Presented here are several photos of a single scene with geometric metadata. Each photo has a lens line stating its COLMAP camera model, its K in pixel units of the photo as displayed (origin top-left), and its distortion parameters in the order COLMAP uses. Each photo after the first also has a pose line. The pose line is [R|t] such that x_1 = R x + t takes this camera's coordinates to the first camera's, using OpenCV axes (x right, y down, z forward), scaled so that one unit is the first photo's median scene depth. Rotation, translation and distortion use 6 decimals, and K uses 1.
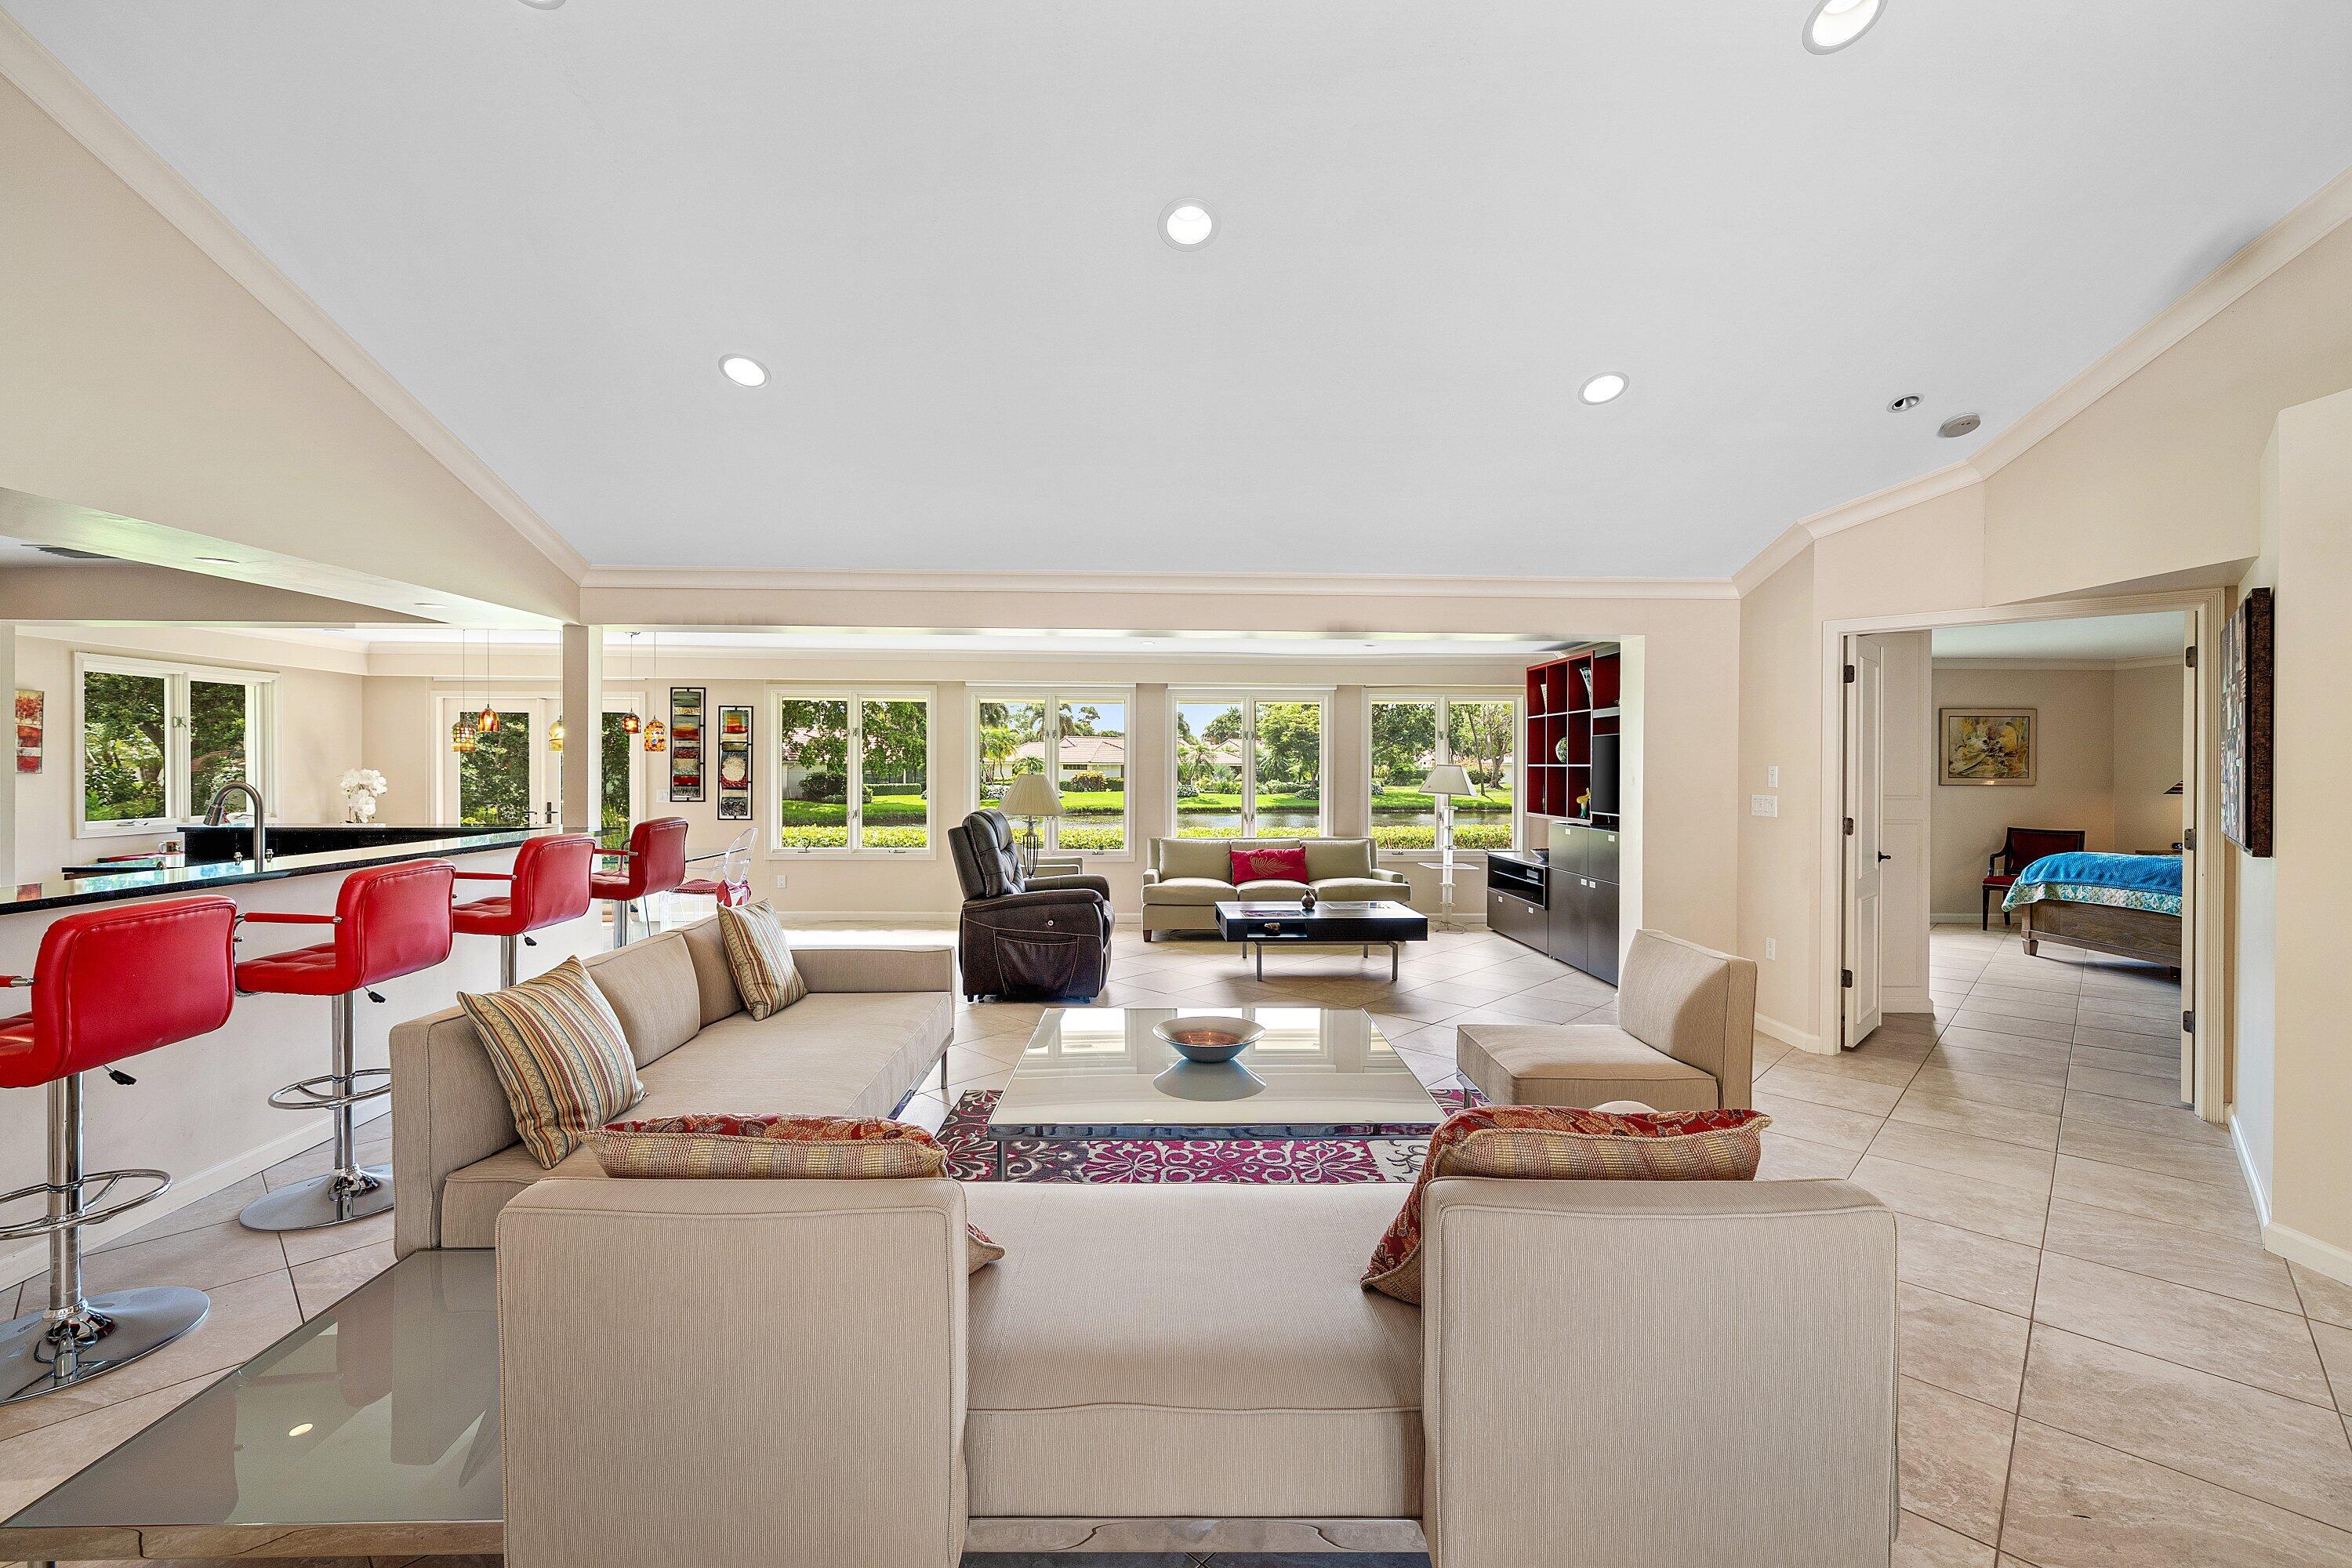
lens RADIAL K [[974.0, 0, 1174.4], [0, 974.0, 766.9], [0, 0, 1]] dist [0.001894, -0.000666]
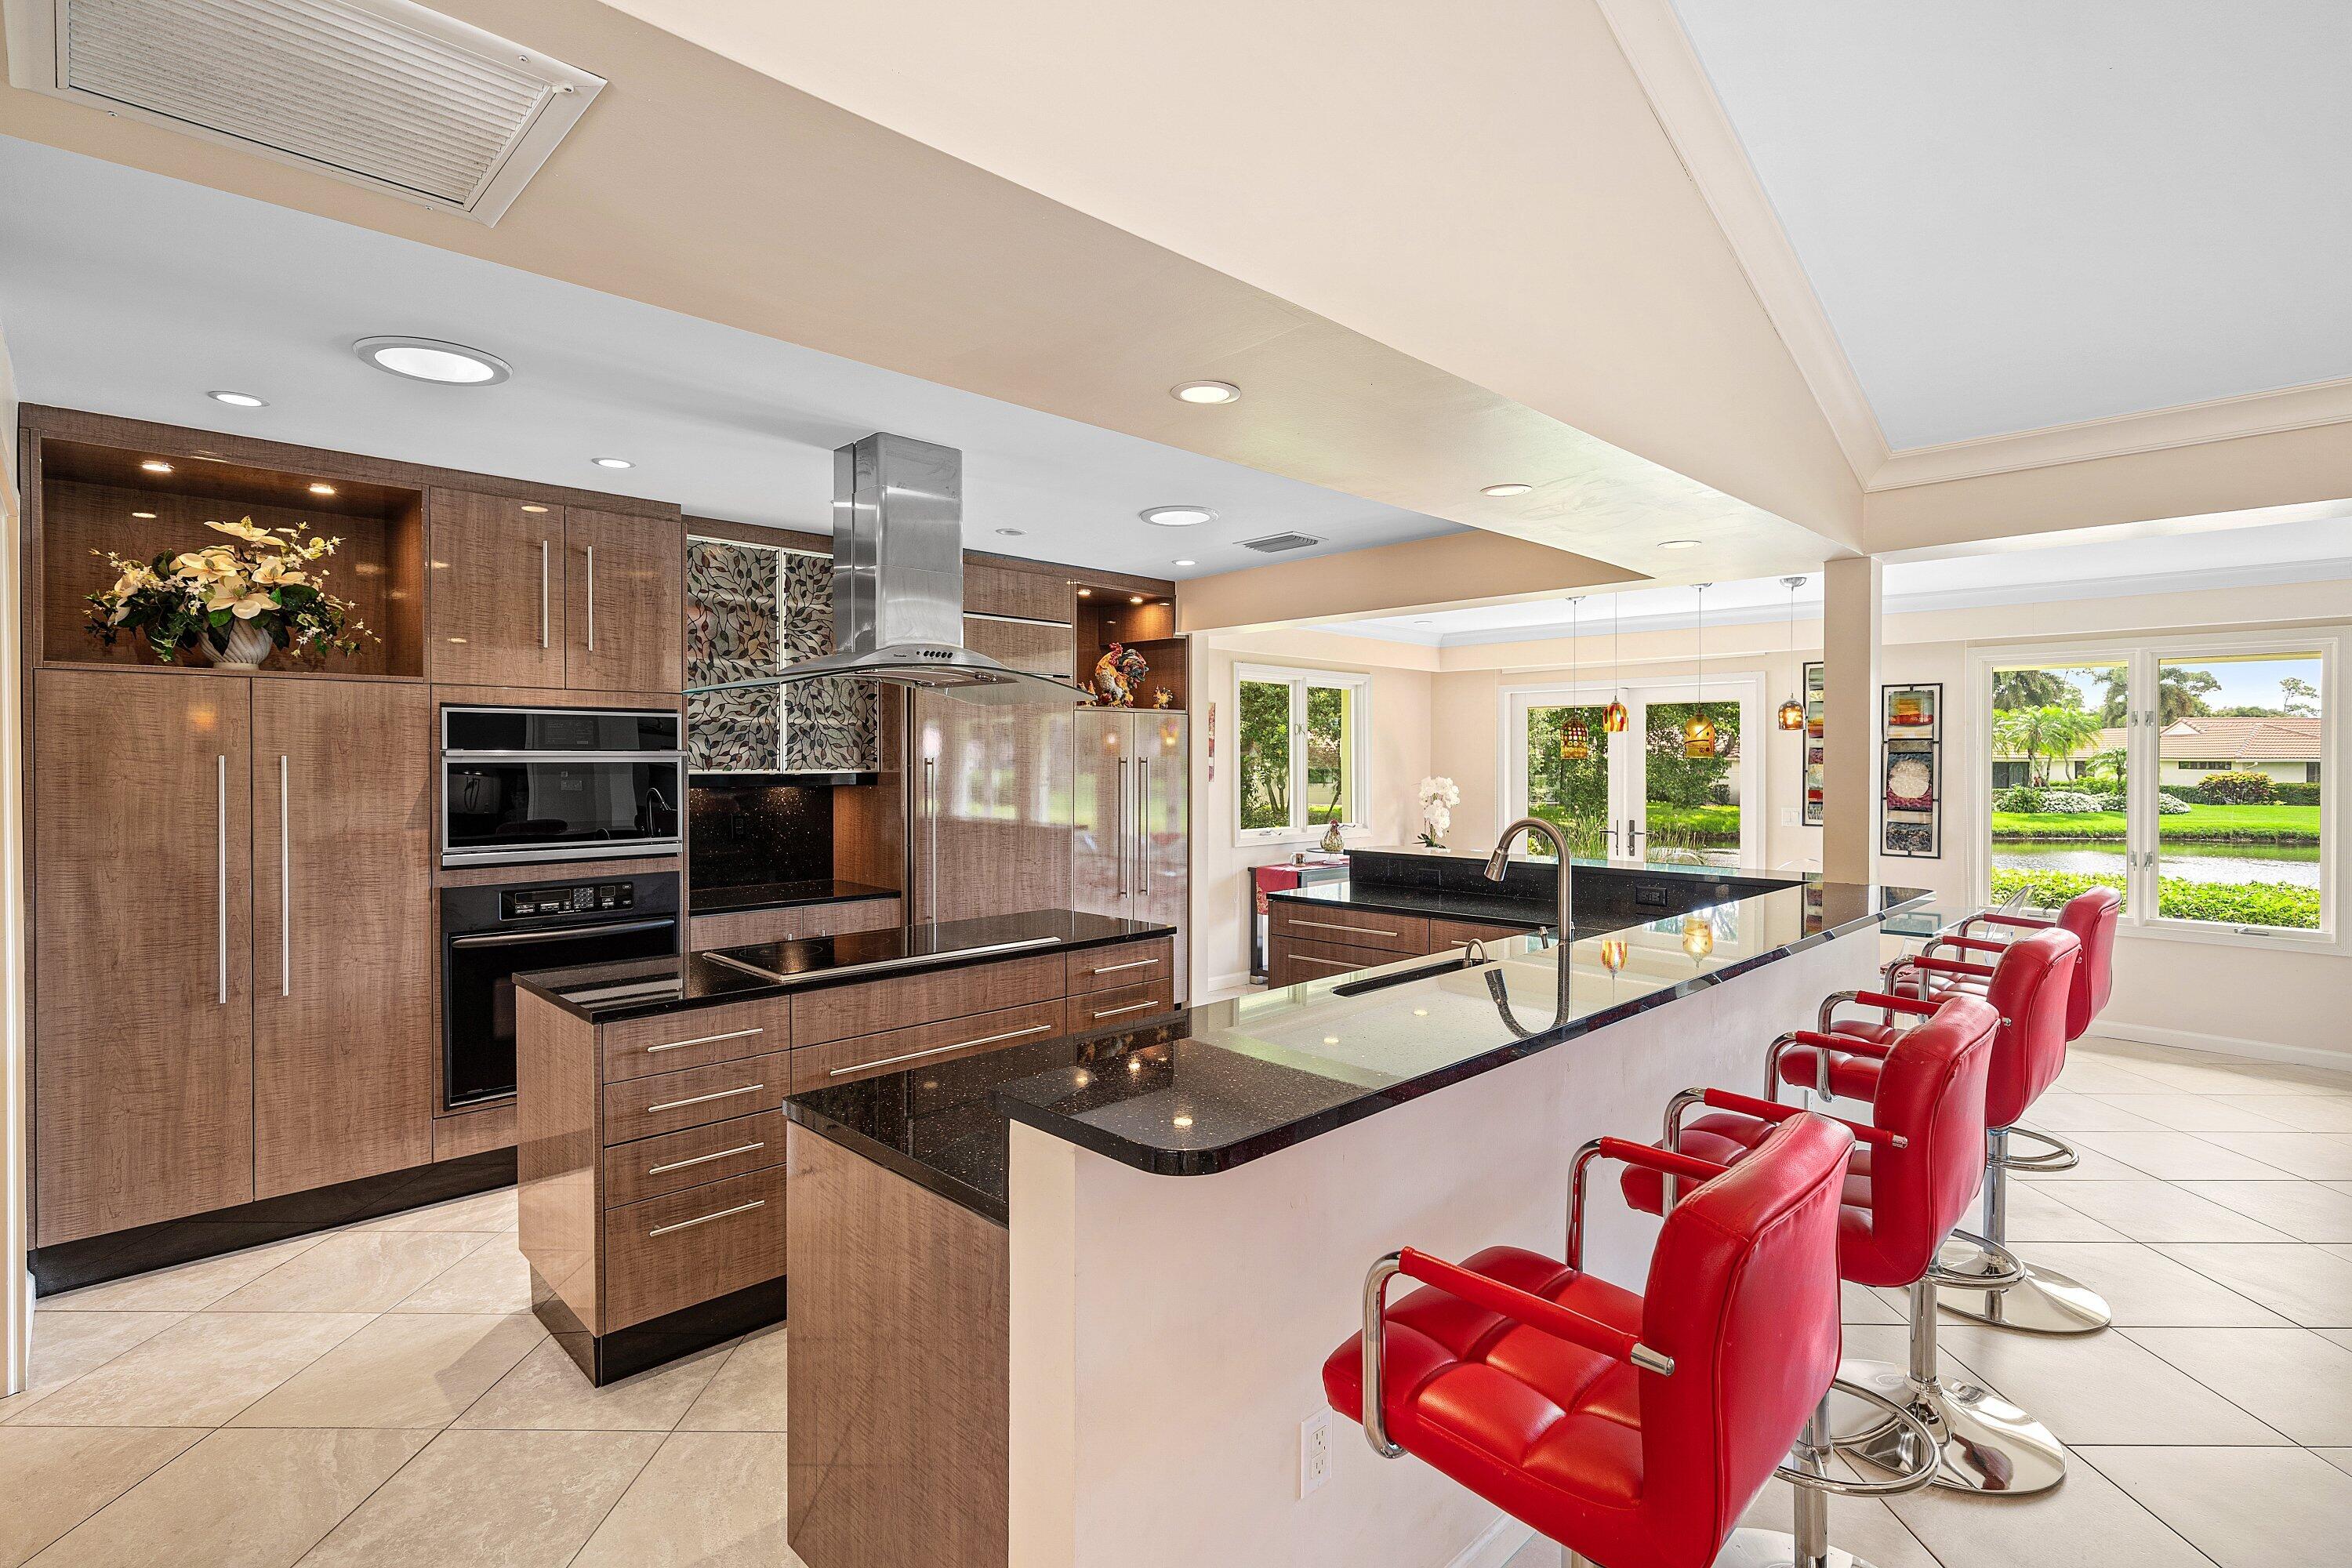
lens RADIAL K [[1127.1, 0, 1201.1], [0, 1127.1, 757.8], [0, 0, 1]] dist [-0.001436, 0.002309]
pose [[0.694059, -0.005747, -0.719896, -0.230207], [0.001654, 0.999978, -0.006389, -0.008667], [0.719917, 0.003243, 0.694053, 0.123151]]
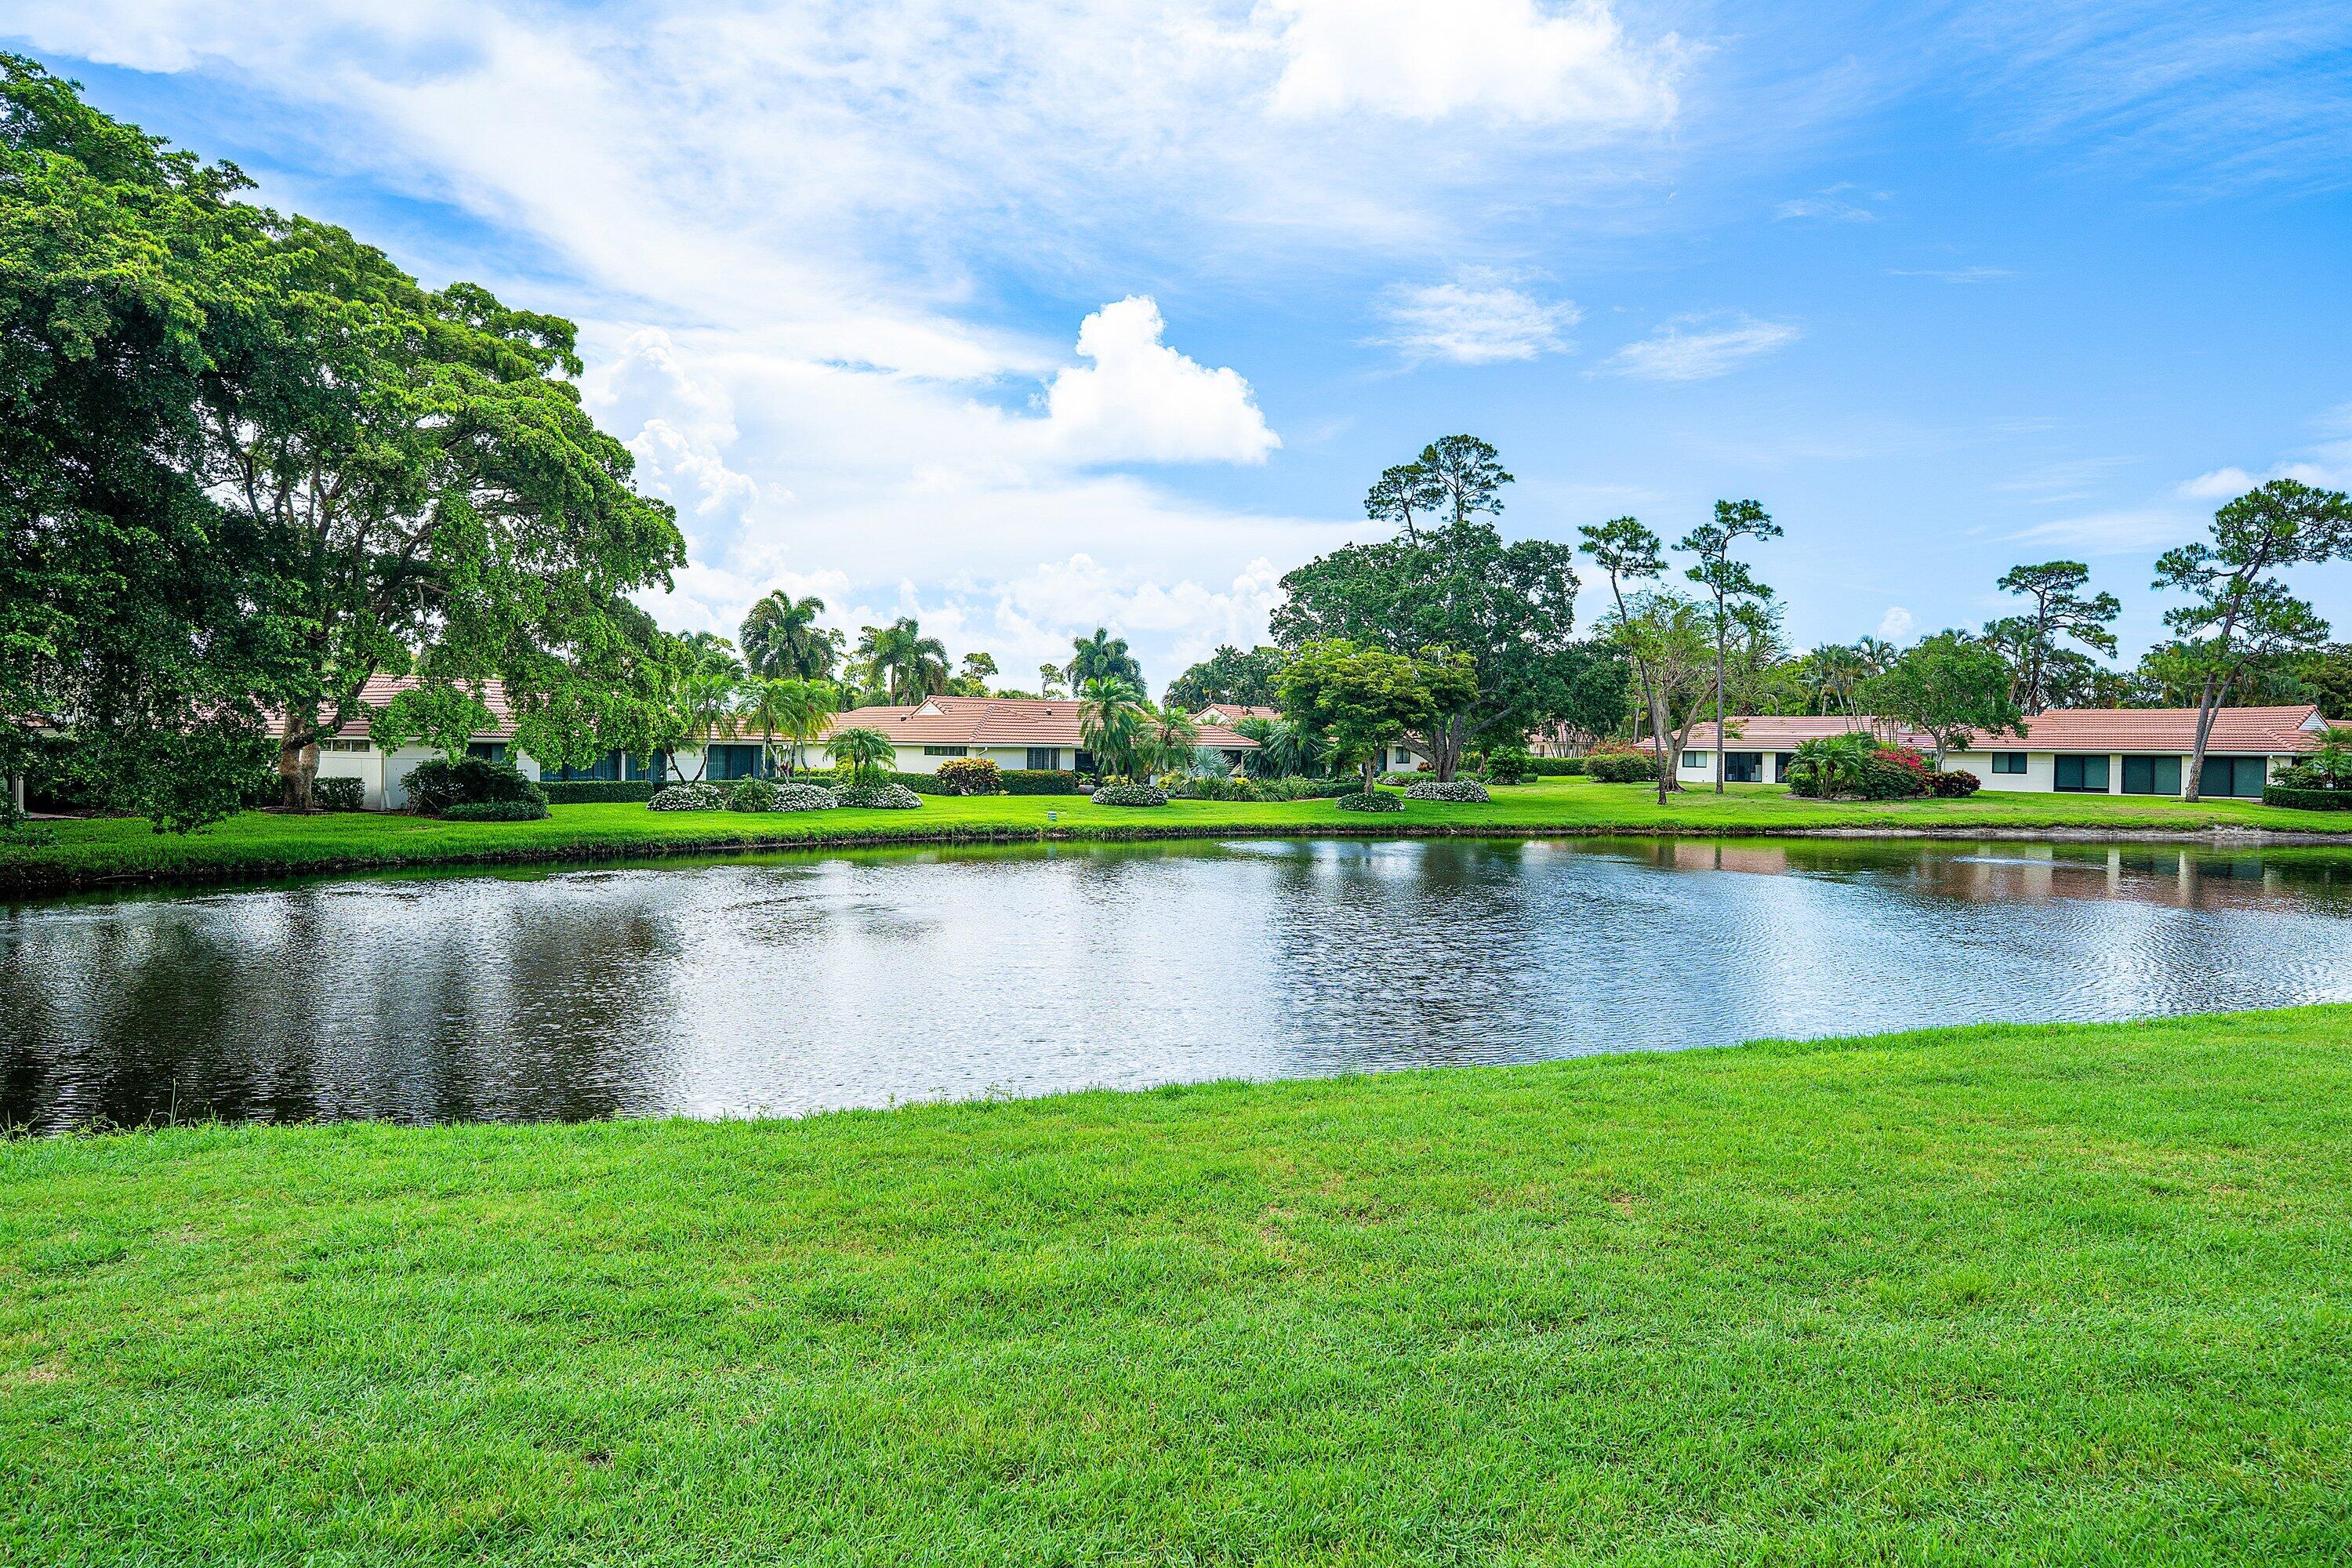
lens RADIAL K [[1461.1, 0, 1171.3], [0, 1461.1, 789.3], [0, 0, 1]] dist [0.007133, -0.000397]
pose [[0.999191, 0.004385, 0.039969, -0.043346], [-0.005515, 0.999587, 0.028201, -0.015806], [-0.039829, -0.028399, 0.998803, 1.301026]]
